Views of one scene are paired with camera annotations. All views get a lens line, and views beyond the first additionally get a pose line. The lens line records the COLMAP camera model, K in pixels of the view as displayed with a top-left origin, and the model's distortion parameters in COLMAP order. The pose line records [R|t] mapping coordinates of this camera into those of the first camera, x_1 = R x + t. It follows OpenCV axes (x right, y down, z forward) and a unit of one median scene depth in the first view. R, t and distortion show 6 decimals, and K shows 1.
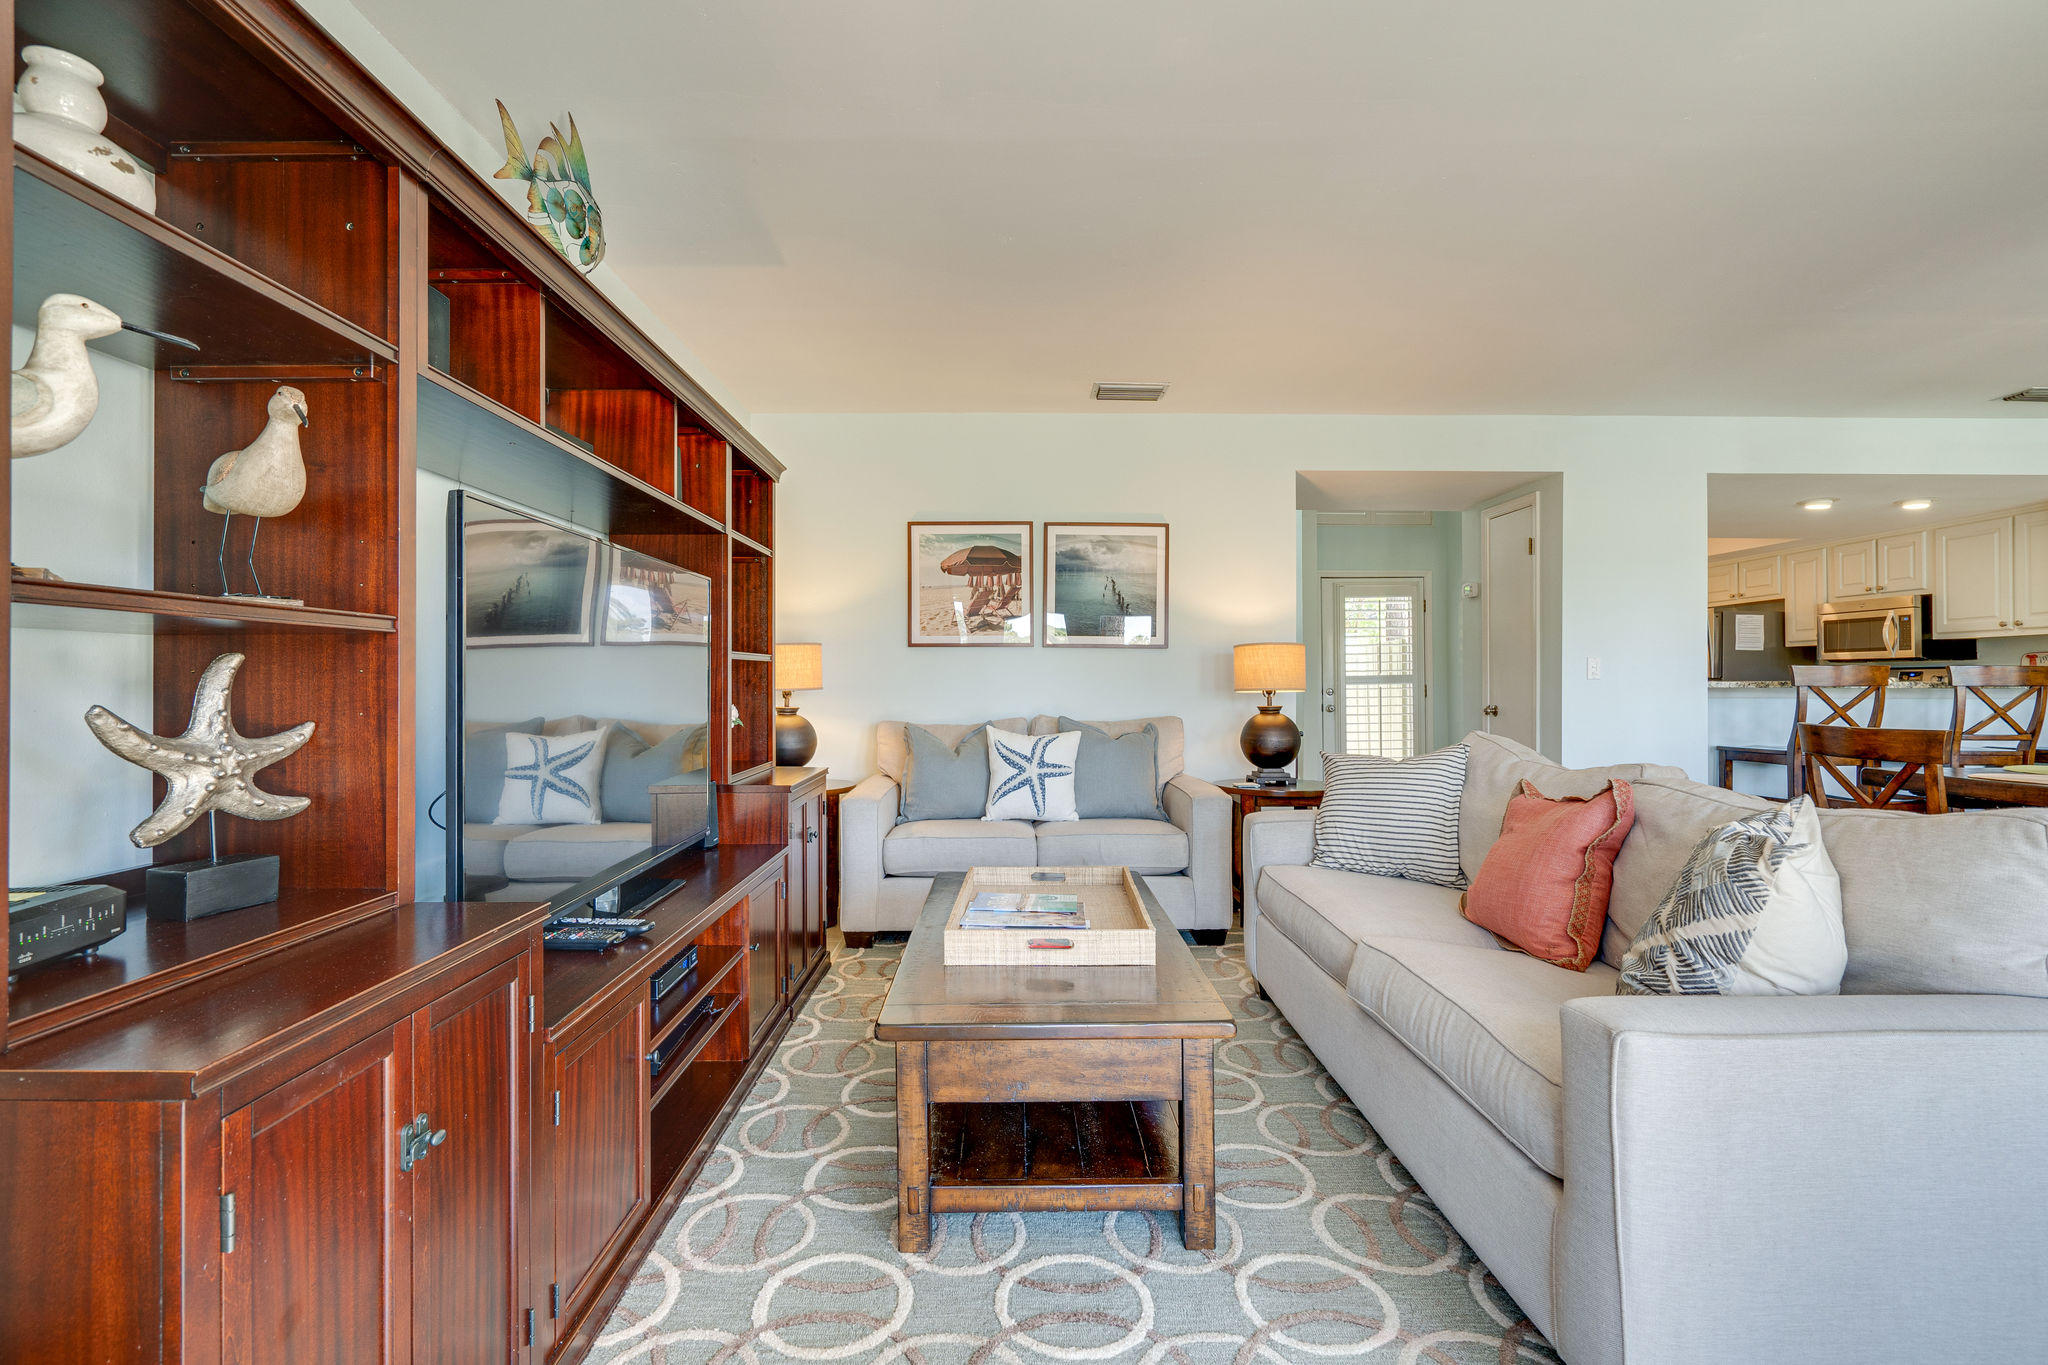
lens RADIAL K [[938.3, 0, 1016.3], [0, 938.3, 670.1], [0, 0, 1]] dist [-0.005603, 0.000758]
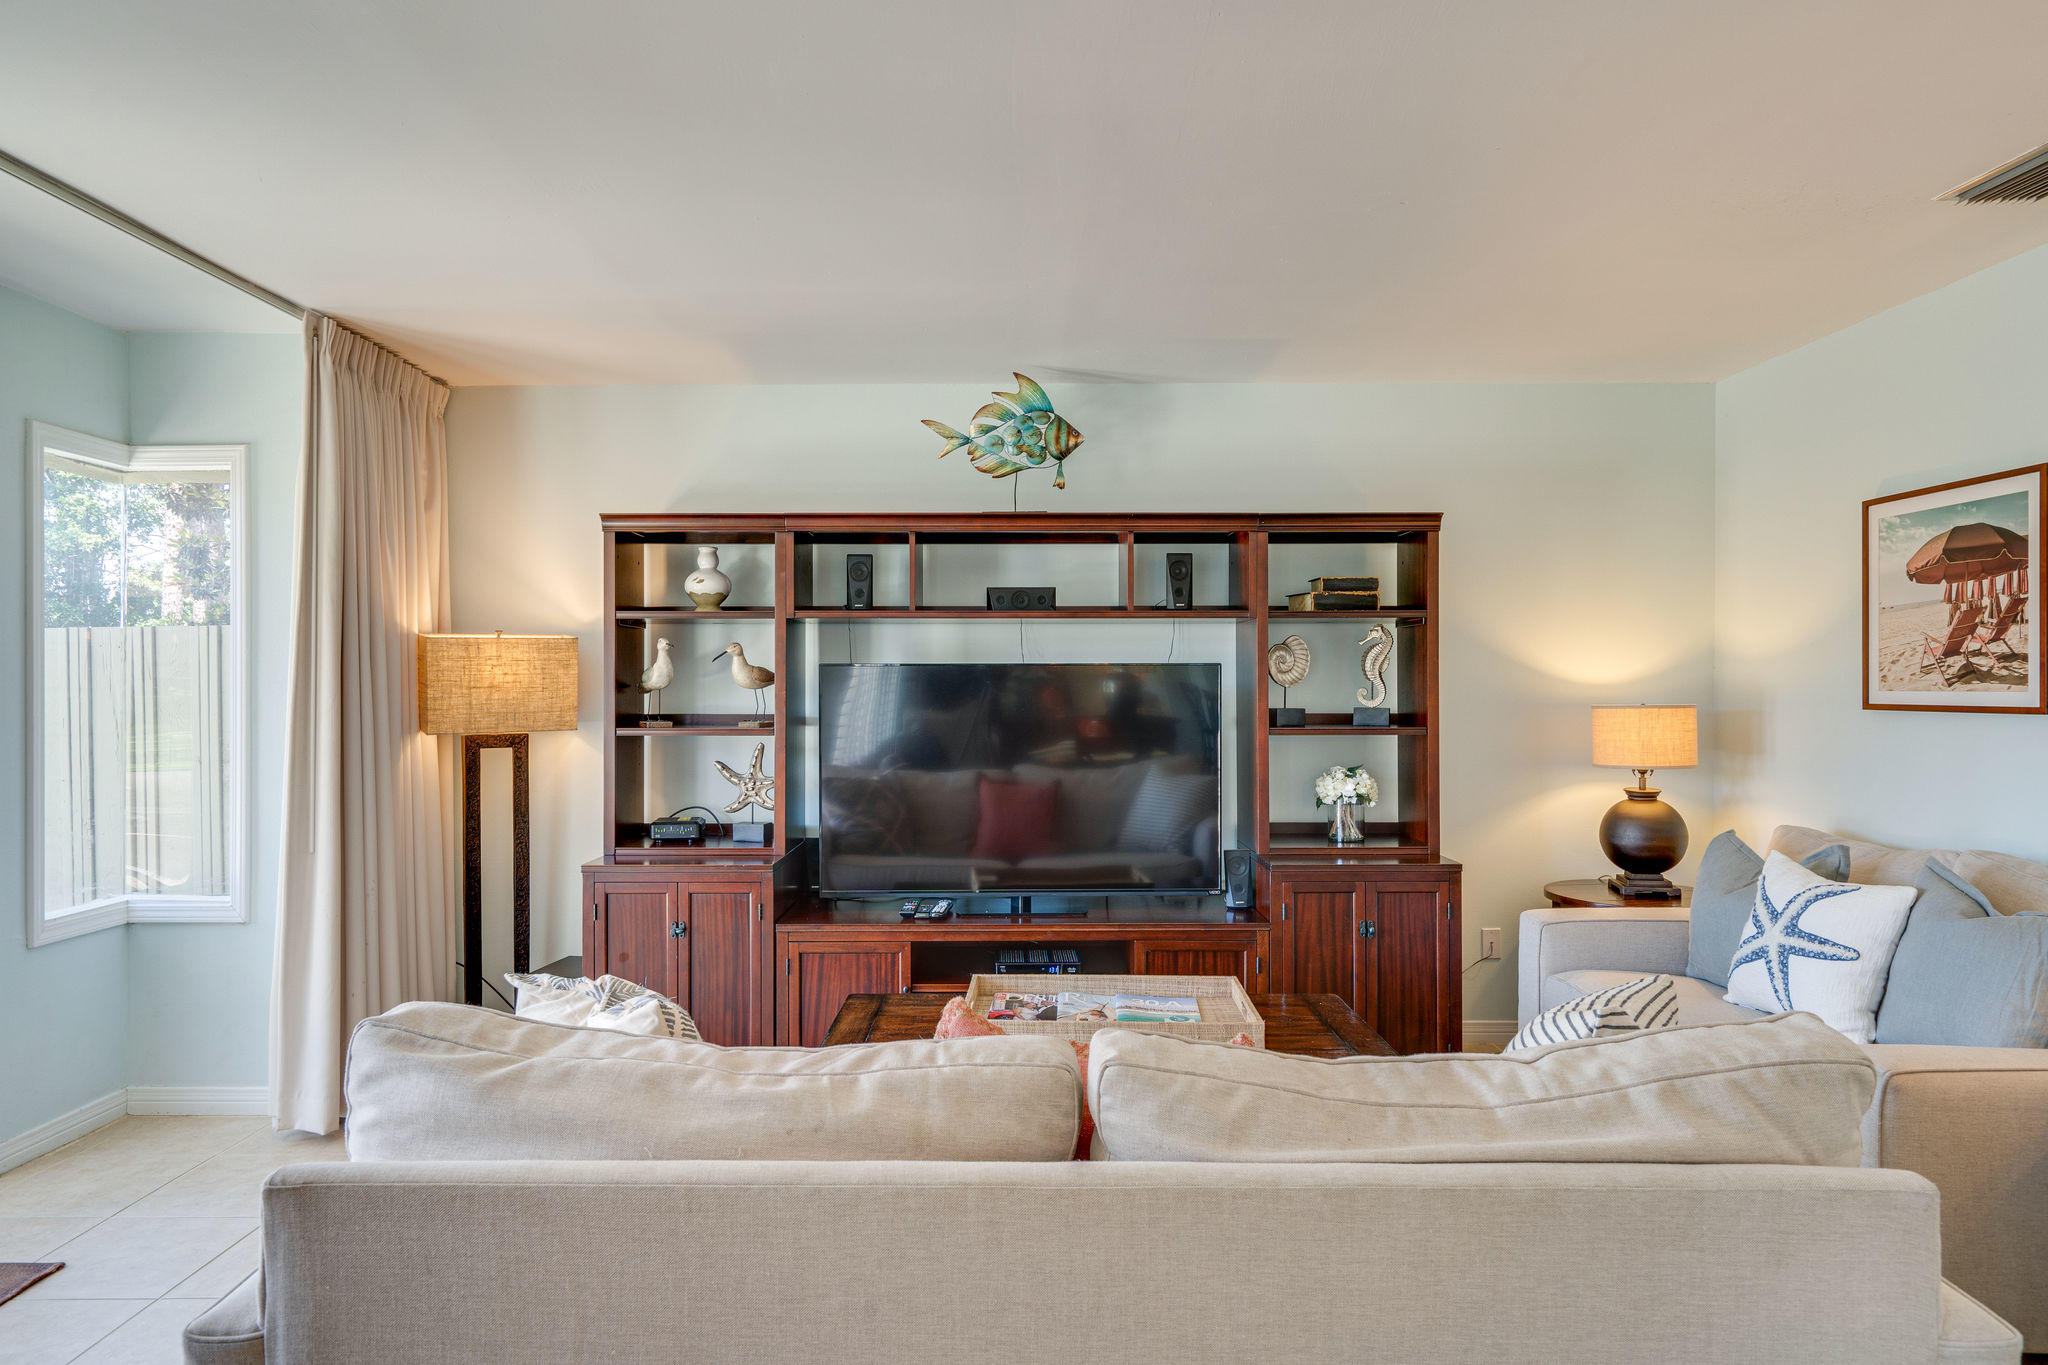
lens RADIAL K [[1186.4, 0, 1016.9], [0, 1186.4, 677.5], [0, 0, 1]] dist [0.027641, 0.000375]
pose [[0.013254, 0.000329, -0.999912, 0.649764], [0.011420, 0.999935, 0.000481, -0.051454], [0.999847, -0.011425, 0.013249, 0.444952]]
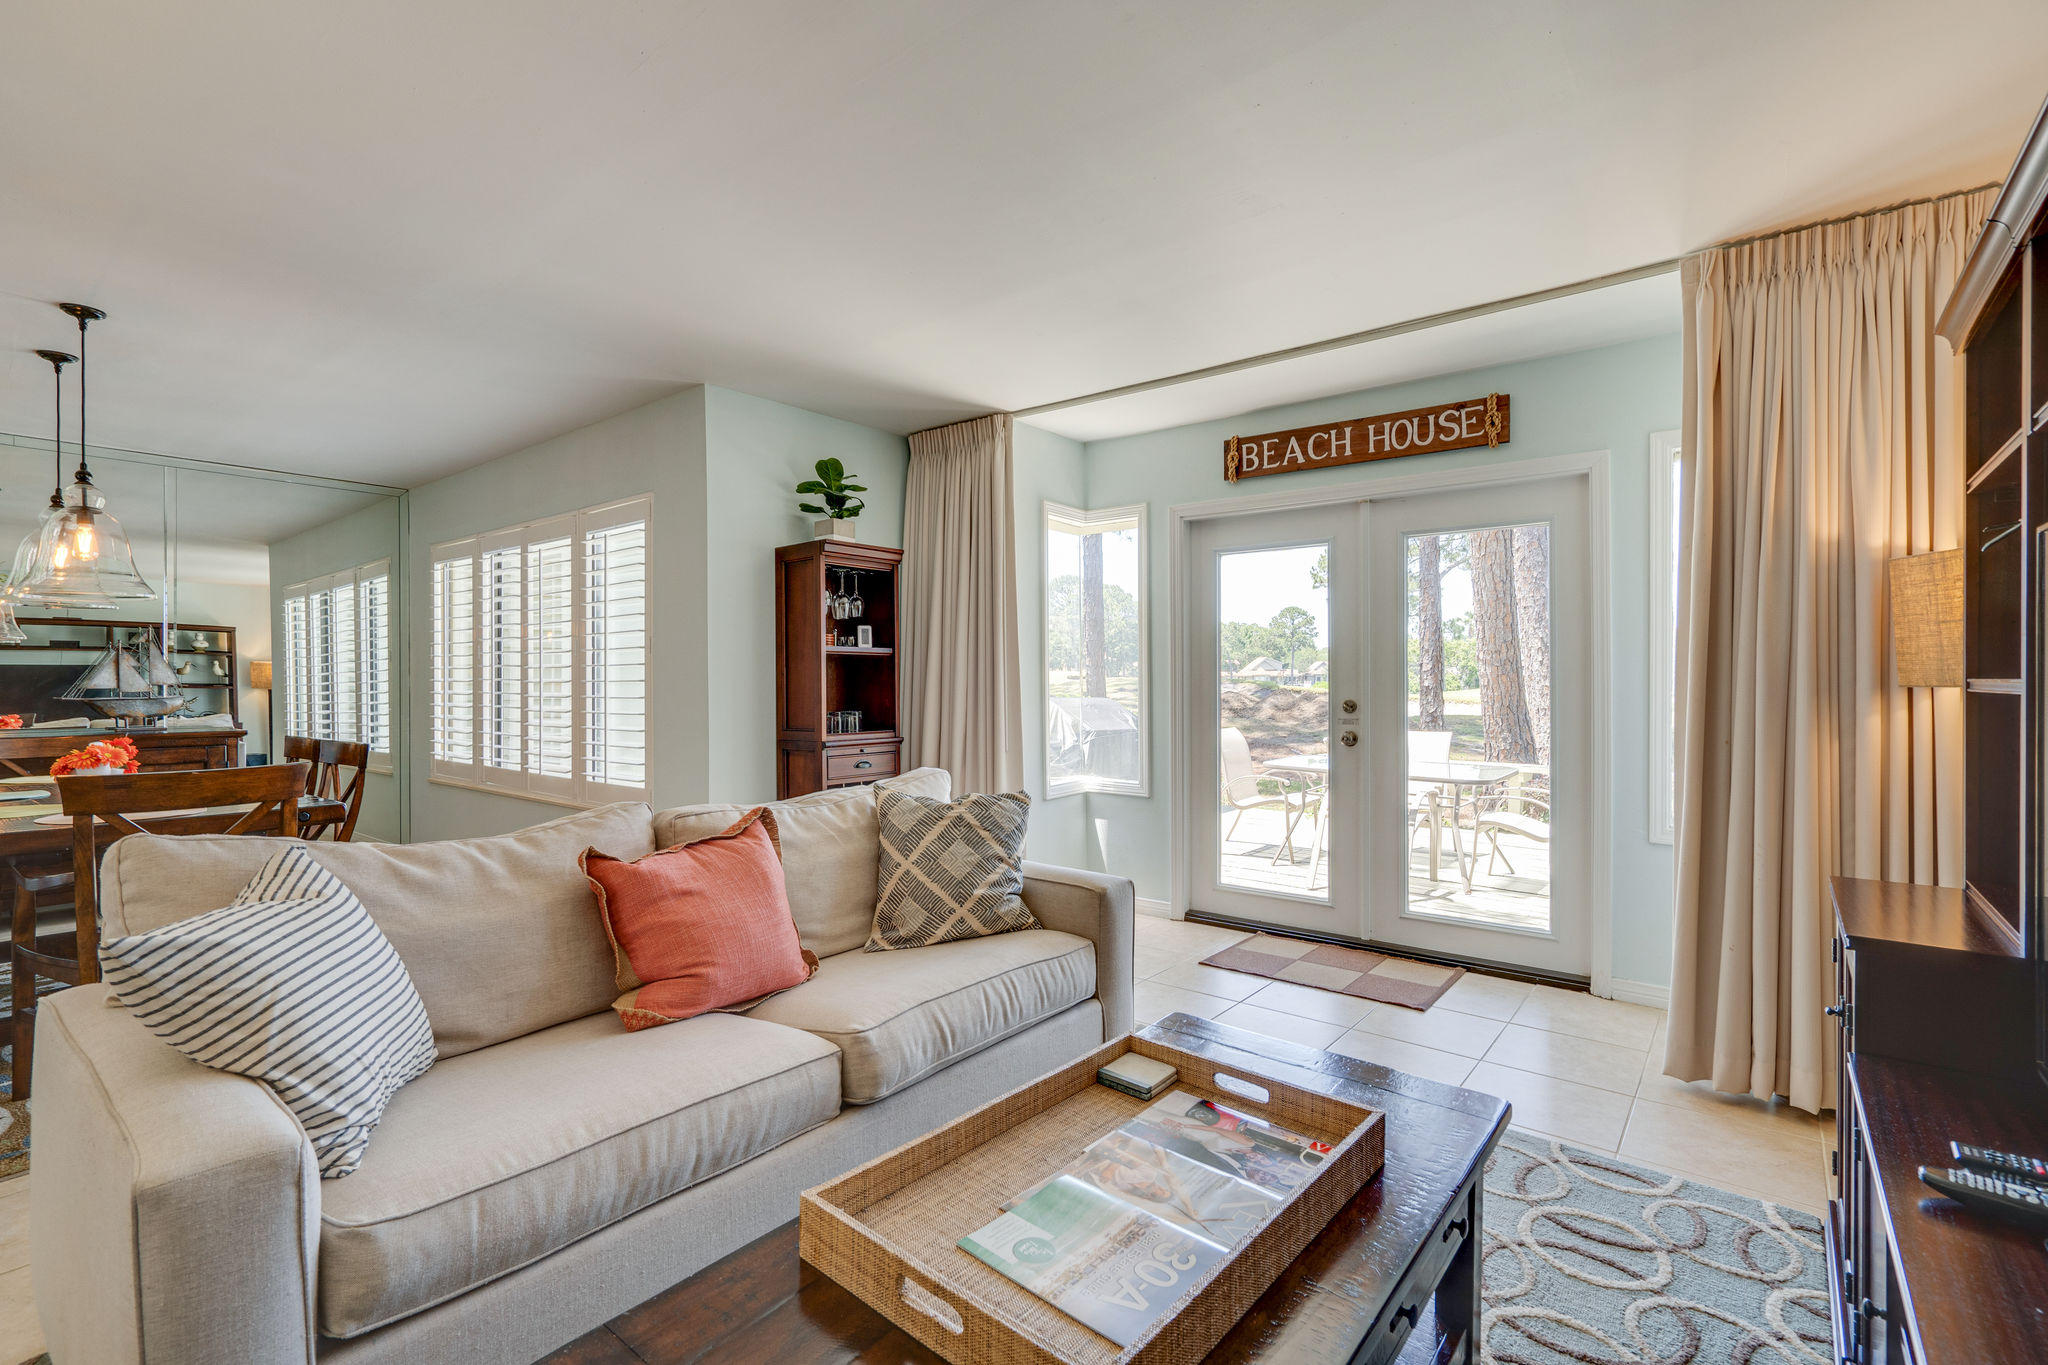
lens RADIAL K [[938.3, 0, 1038.5], [0, 938.3, 681.5], [0, 0, 1]] dist [-0.005603, 0.000758]
pose [[-0.792647, -0.000711, 0.609680, -0.133916], [-0.007181, 0.999941, -0.008170, -0.011143], [-0.609638, -0.010854, -0.792606, 0.723205]]
